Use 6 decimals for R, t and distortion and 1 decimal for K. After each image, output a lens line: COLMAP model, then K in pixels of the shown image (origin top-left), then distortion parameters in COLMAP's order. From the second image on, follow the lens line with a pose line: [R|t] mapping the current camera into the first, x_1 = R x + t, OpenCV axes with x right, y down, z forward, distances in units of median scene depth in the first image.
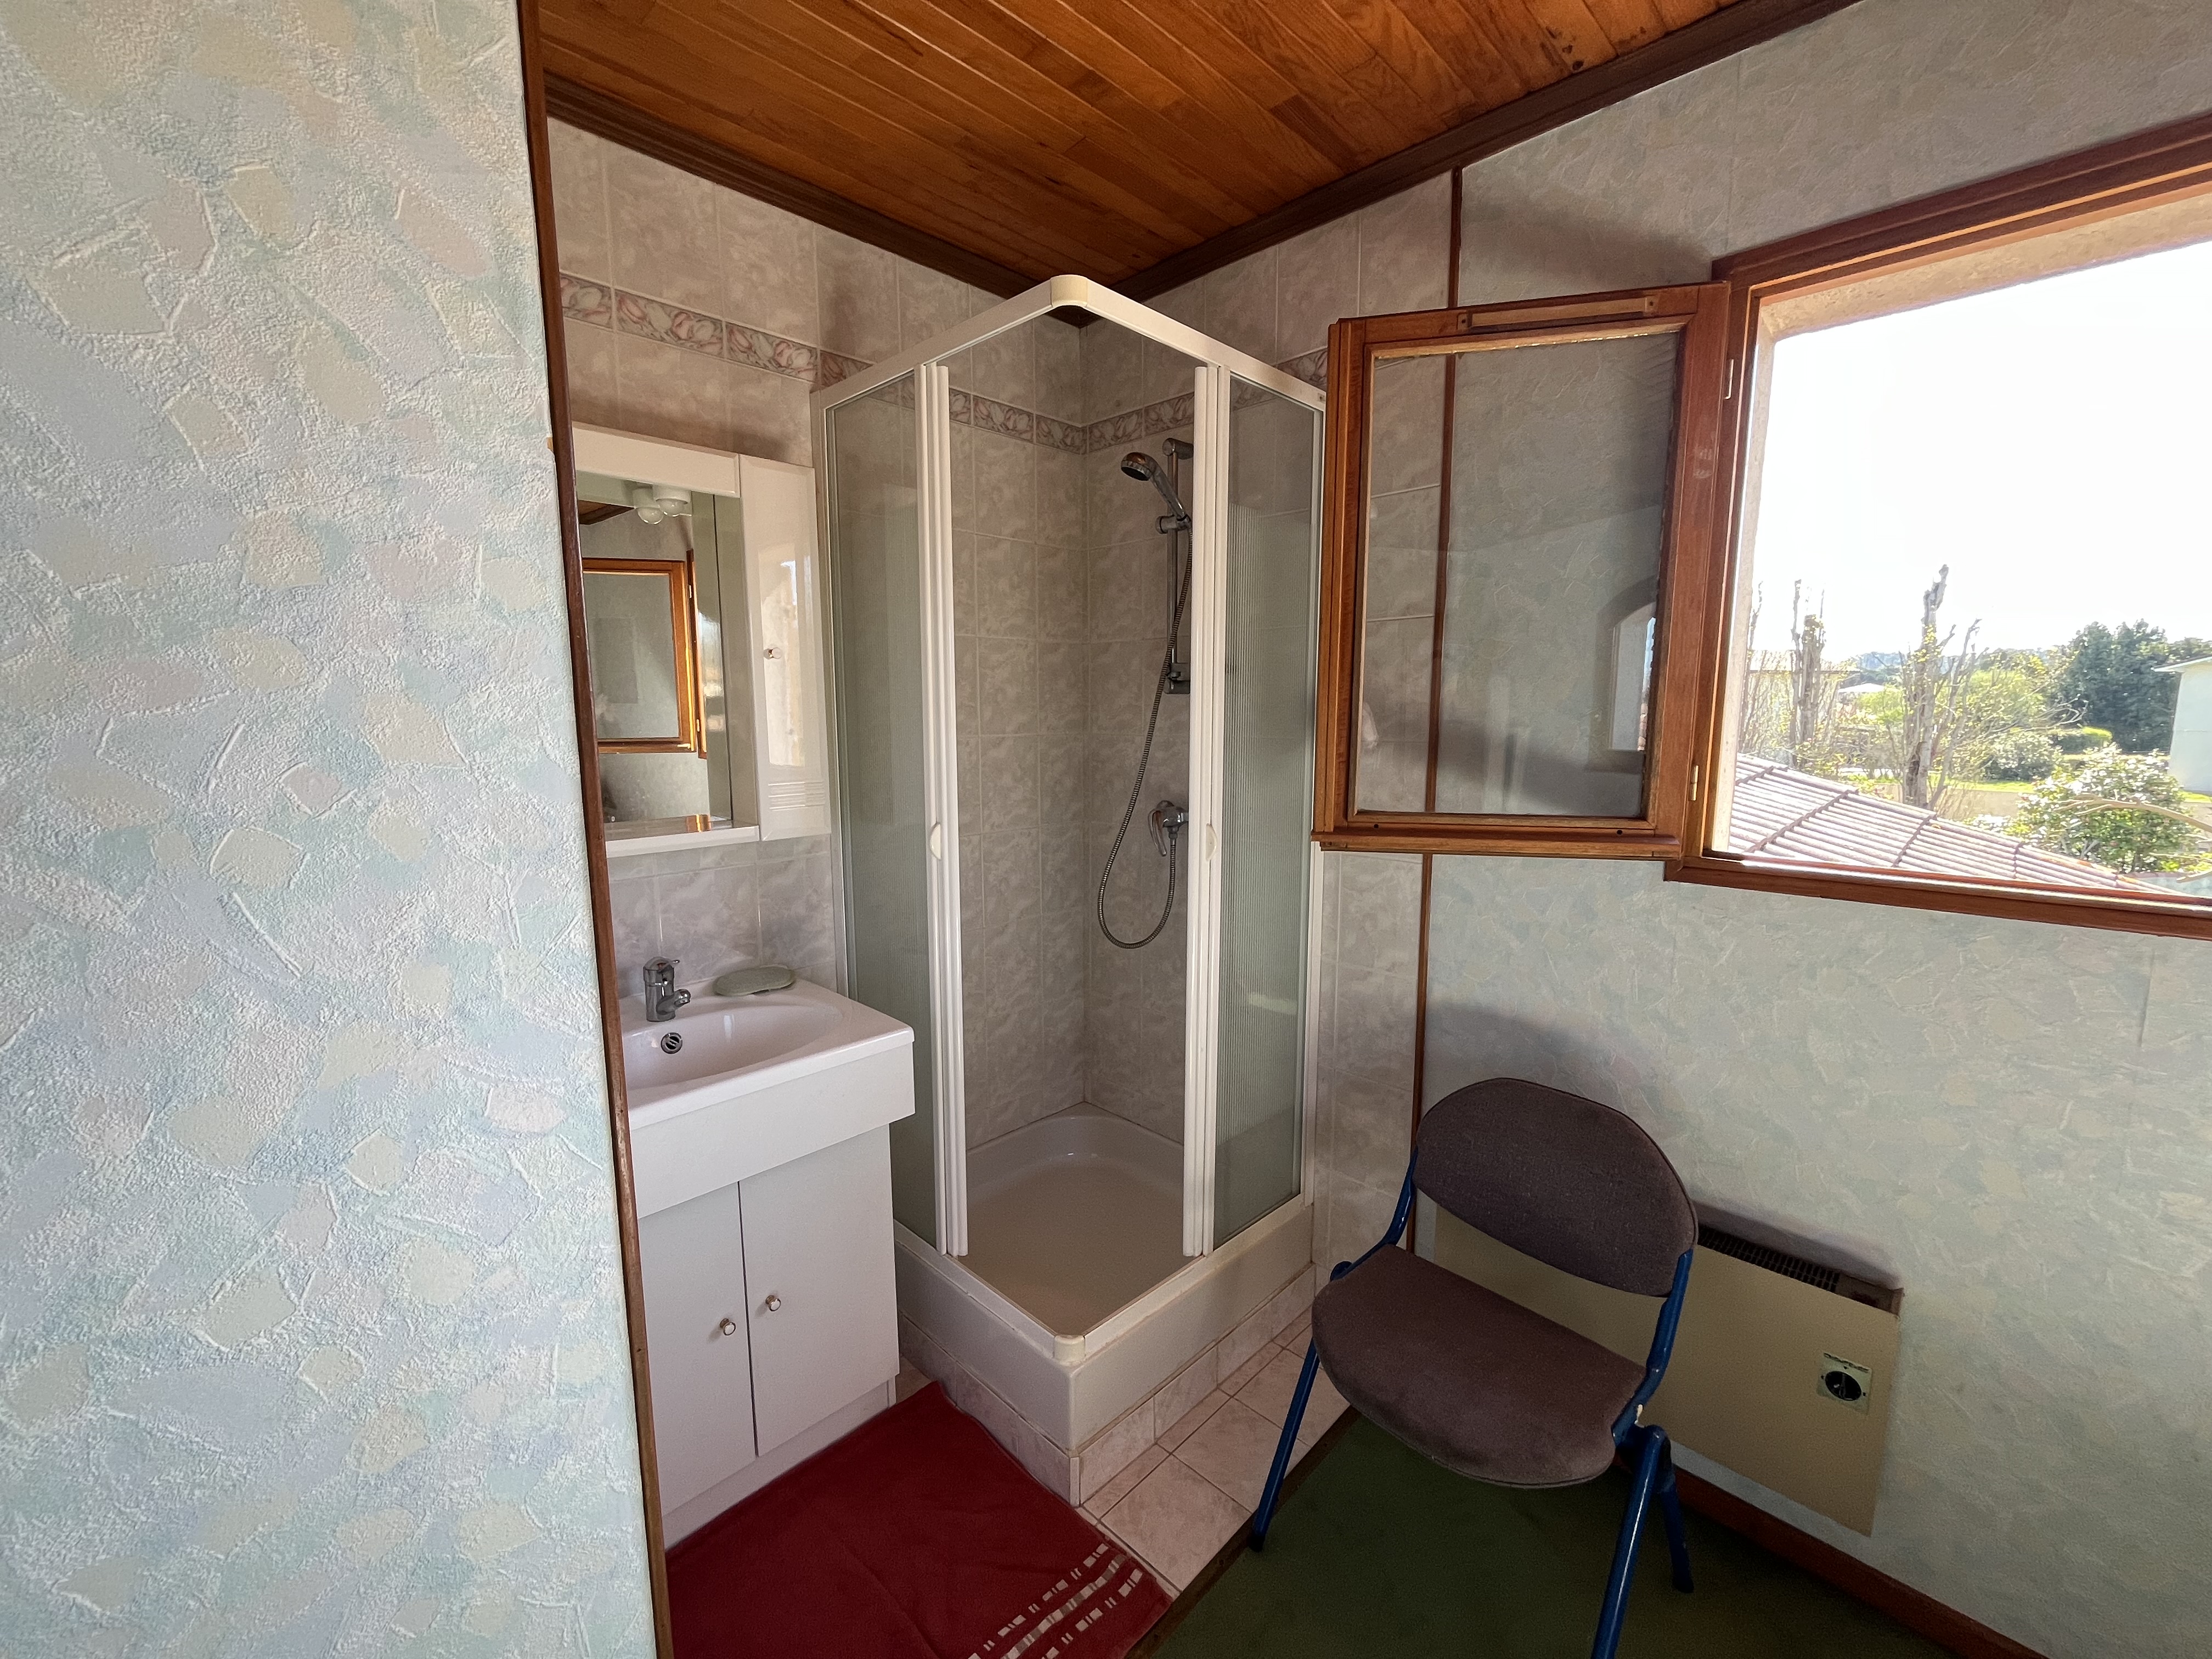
lens RADIAL K [[902.5, 0, 1096.0], [0, 902.5, 833.9], [0, 0, 1]] dist [-0.003573, 0.000359]
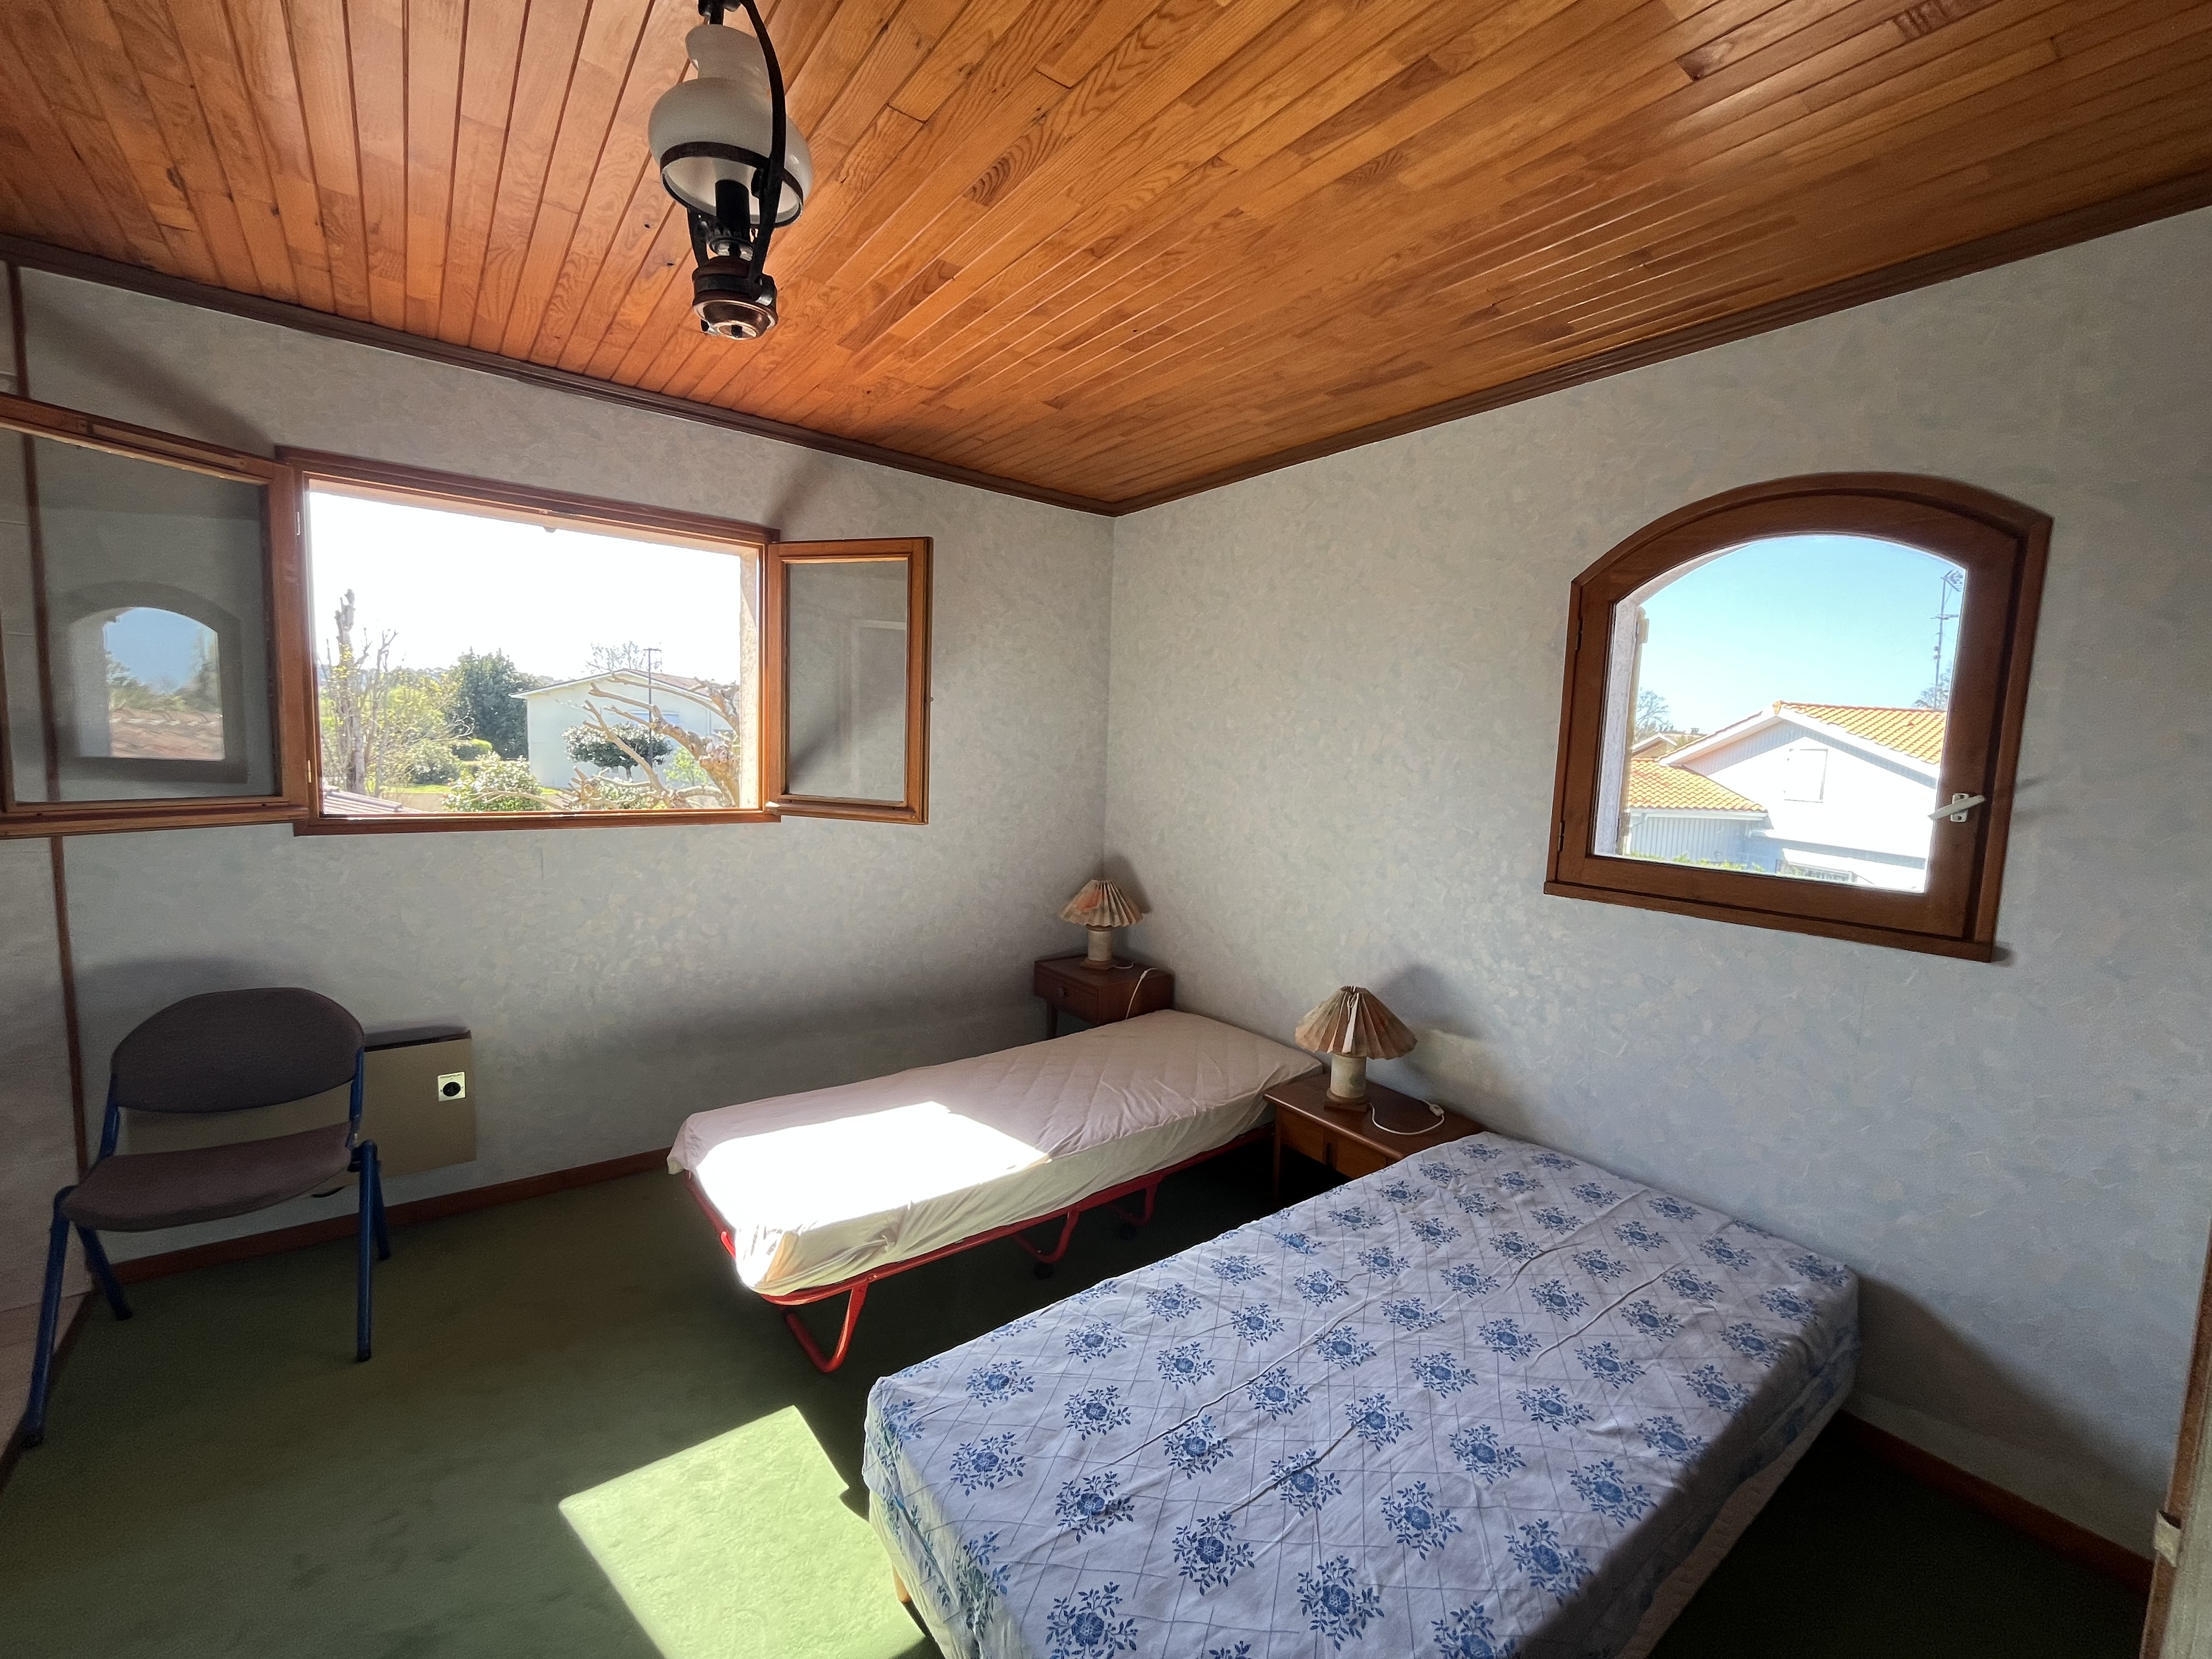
lens RADIAL K [[902.5, 0, 1096.7], [0, 902.5, 835.4], [0, 0, 1]] dist [-0.003573, 0.000359]
pose [[0.137561, -0.089820, 0.986412, -0.557074], [0.097715, 0.992253, 0.076725, 0.054034], [-0.985662, 0.085833, 0.145272, -0.454315]]
